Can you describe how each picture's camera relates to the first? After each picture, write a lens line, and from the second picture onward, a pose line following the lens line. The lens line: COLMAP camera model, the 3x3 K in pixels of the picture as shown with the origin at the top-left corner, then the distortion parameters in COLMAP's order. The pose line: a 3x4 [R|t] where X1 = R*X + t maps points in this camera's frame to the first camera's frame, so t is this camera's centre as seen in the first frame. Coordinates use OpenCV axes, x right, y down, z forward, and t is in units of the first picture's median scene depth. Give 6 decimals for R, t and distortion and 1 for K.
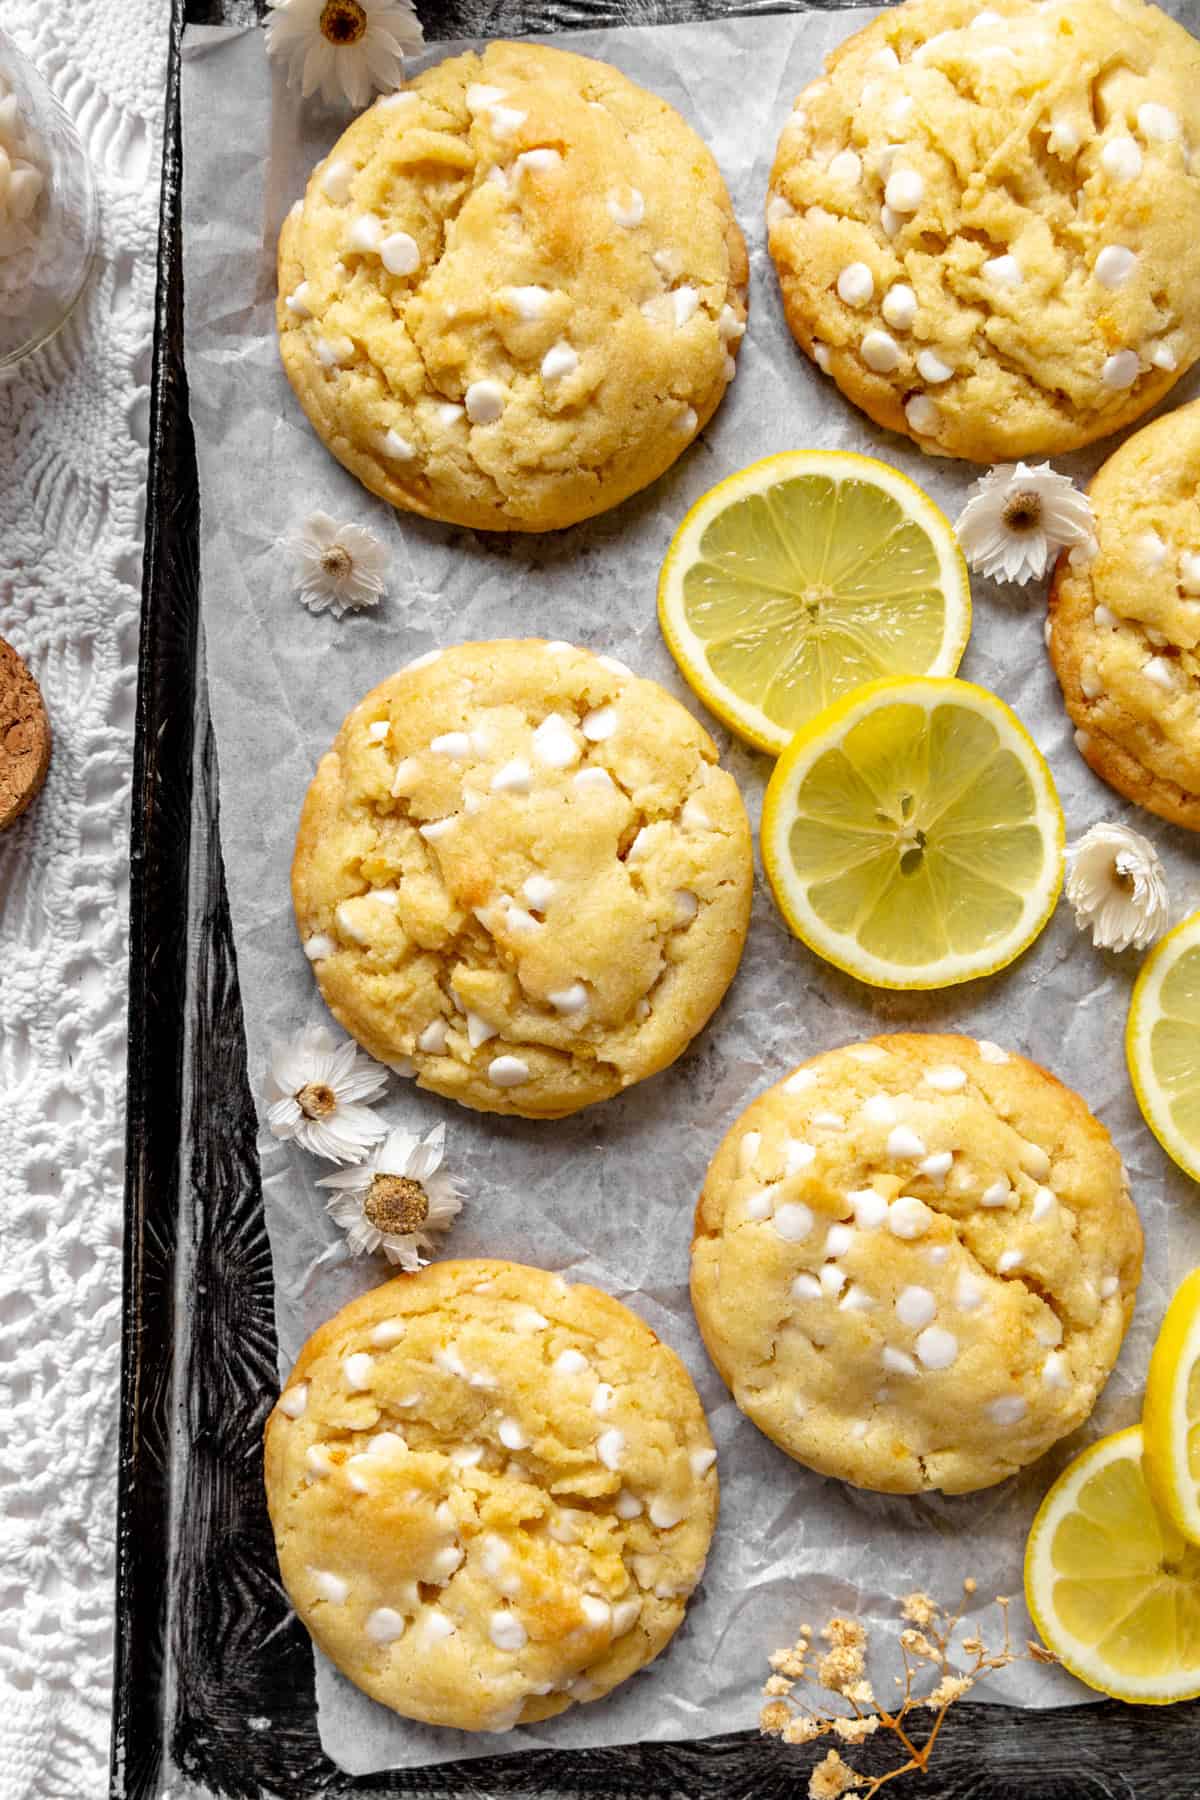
lens RADIAL K [[1675.0, 0, 605.3], [0, 1675.0, 905.7], [0, 0, 1]] dist [-0.001623, 0.000000]
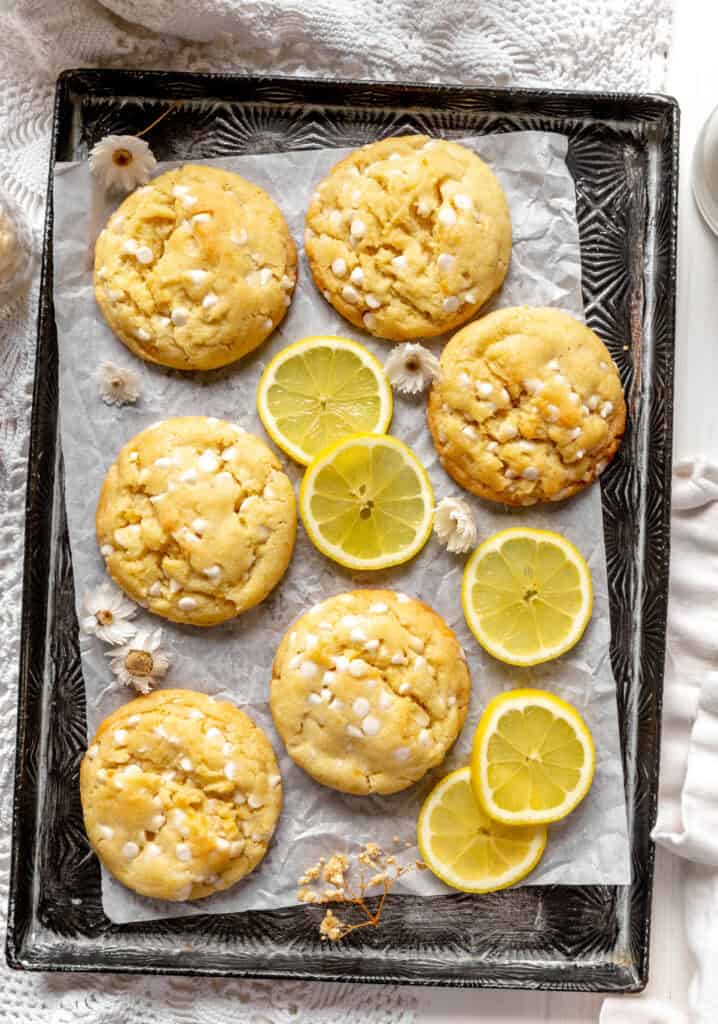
lens RADIAL K [[1097.8, 0, 358.3], [0, 1097.8, 489.2], [0, 0, 1]] dist [-0.007655, 0.000000]
pose [[0.999940, 0.003607, -0.010376, 0.189472], [-0.004228, 0.998163, -0.060439, 0.031219], [0.010139, 0.060479, 0.998118, -0.503206]]
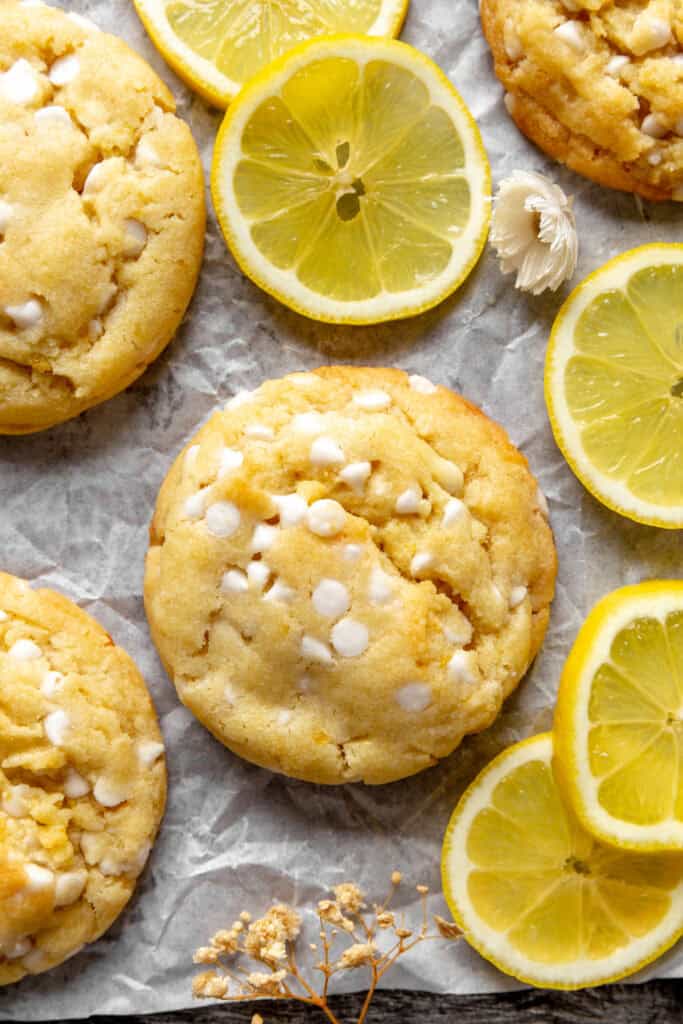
lens RADIAL K [[1719.2, 0, 343.2], [0, 1719.2, 514.0], [0, 0, 1]] dist [-0.010183, 0.000000]
pose [[0.999622, 0.024633, -0.012200, 0.199465], [-0.024787, 0.999613, -0.012636, 0.191652], [0.011884, 0.012934, 0.999846, -0.126425]]
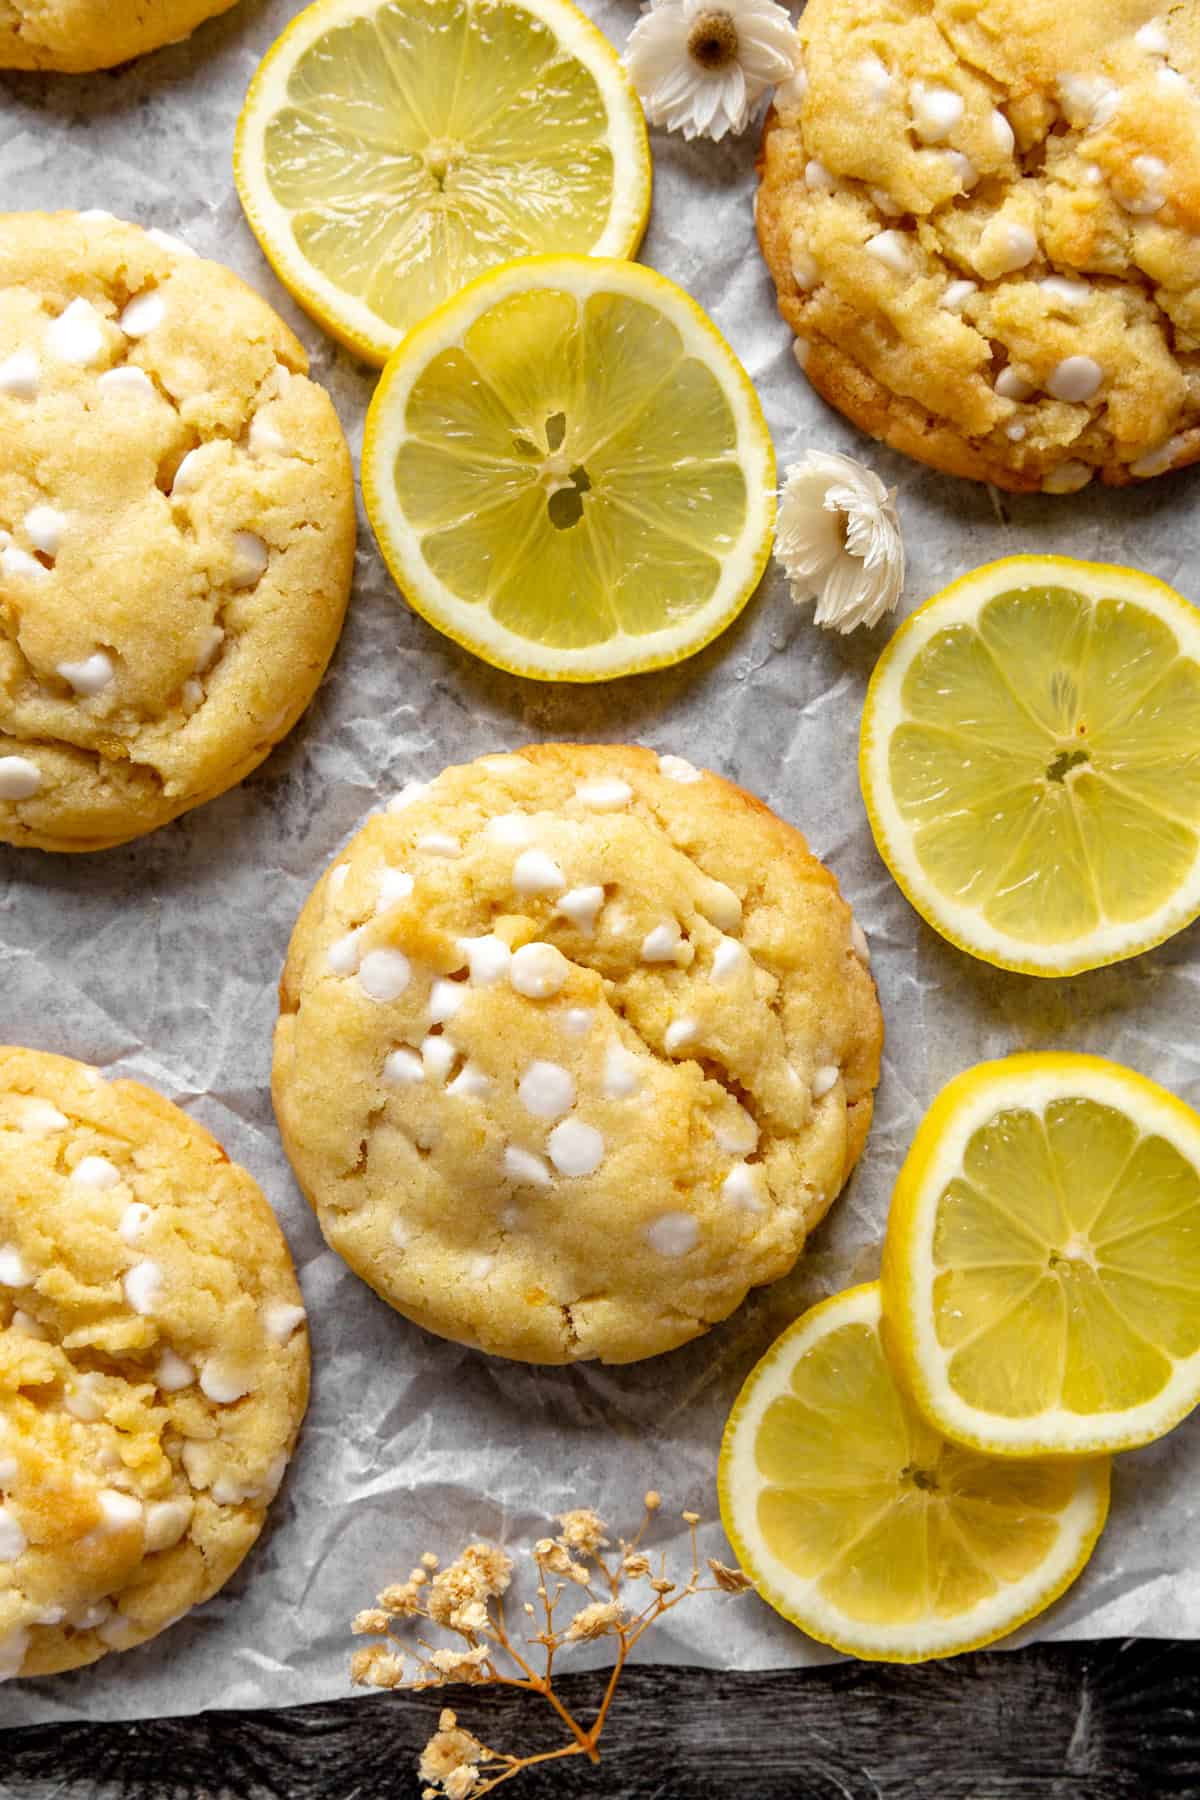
lens RADIAL K [[2336.7, 0, 601.3], [0, 2336.7, 898.7], [0, 0, 1]] dist [-0.019966, 0.000000]
pose [[0.999909, 0.009292, -0.009770, 0.211851], [-0.009556, 0.999583, -0.027266, 0.176972], [0.009513, 0.027357, 0.999580, -0.032606]]
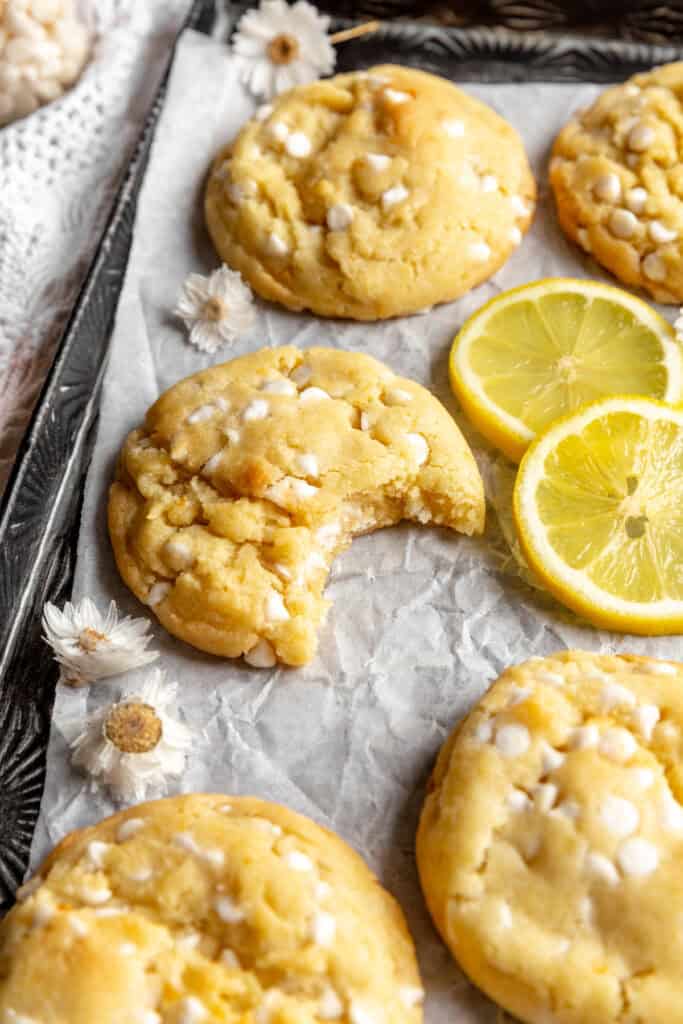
lens RADIAL K [[1719.2, 0, 336.5], [0, 1719.2, 520.1], [0, 0, 1]] dist [-0.010183, 0.000000]
pose [[0.989540, 0.090395, -0.112428, 0.108558], [-0.140196, 0.786288, -0.601745, 0.757359], [0.034006, 0.611212, 0.790736, 0.000772]]
